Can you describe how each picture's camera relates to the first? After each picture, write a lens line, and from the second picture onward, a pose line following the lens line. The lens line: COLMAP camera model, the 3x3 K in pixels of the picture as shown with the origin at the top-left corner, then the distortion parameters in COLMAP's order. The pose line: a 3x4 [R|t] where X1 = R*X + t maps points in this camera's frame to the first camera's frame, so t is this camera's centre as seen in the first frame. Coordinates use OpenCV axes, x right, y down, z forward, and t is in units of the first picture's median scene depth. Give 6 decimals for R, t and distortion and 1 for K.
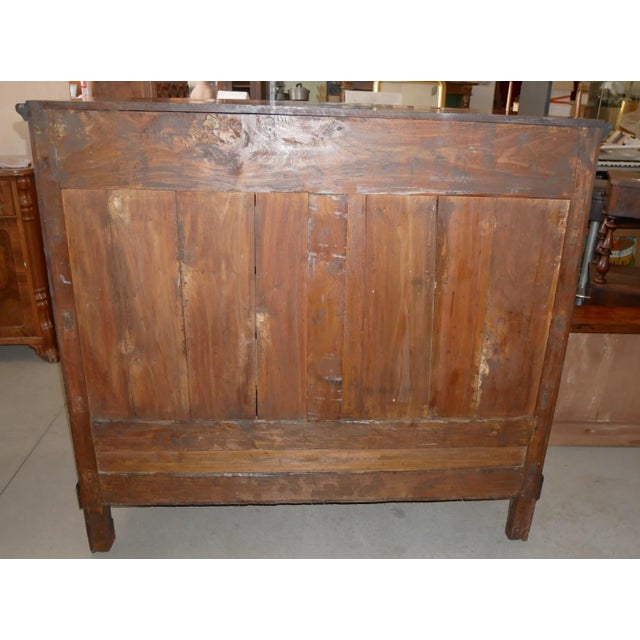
lens RADIAL K [[740.6, 0, 322.9], [0, 740.6, 346.1], [0, 0, 1]] dist [-0.054011, -0.026322]
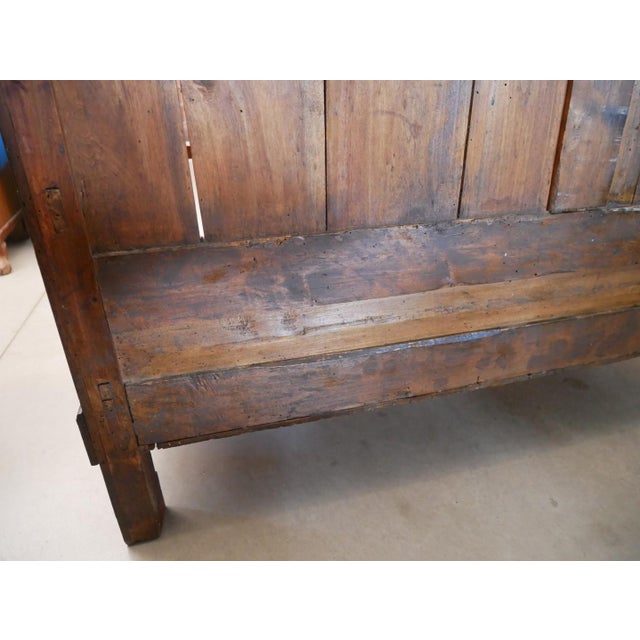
lens RADIAL K [[459.2, 0, 320.0], [0, 459.2, 320.0], [0, 0, 1]] dist [-0.044599, 0.000200]
pose [[0.976662, -0.127307, 0.172984, -0.229213], [0.126147, 0.991853, 0.017732, 0.142862], [-0.173832, 0.004503, 0.984765, 0.696284]]
